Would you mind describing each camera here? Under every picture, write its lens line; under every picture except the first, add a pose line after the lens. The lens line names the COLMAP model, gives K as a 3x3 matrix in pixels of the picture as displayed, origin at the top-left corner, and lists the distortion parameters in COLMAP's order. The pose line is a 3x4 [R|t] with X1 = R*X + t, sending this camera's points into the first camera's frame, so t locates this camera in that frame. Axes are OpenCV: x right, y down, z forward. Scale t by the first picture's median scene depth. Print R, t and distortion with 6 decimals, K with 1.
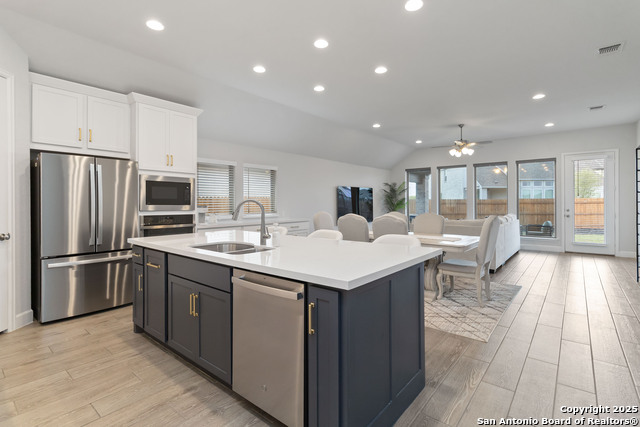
lens RADIAL K [[307.1, 0, 321.1], [0, 307.1, 202.8], [0, 0, 1]] dist [0.002628, 0.000383]
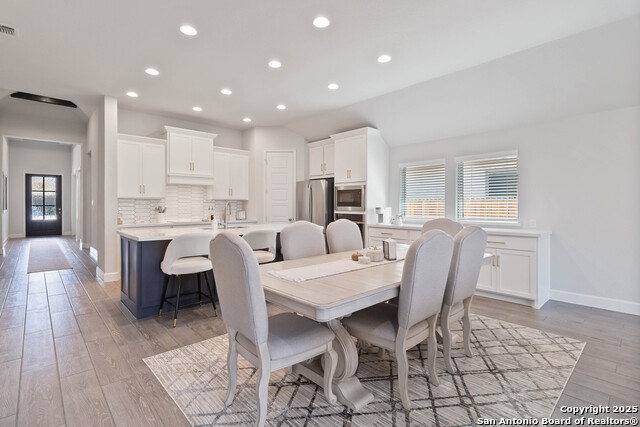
lens RADIAL K [[307.1, 0, 321.1], [0, 307.1, 202.8], [0, 0, 1]] dist [0.002628, 0.000383]
pose [[-0.131067, -0.007186, -0.991347, 0.651976], [-0.001518, 0.999974, -0.007048, 0.000248], [0.991372, 0.000581, -0.131075, 0.780351]]
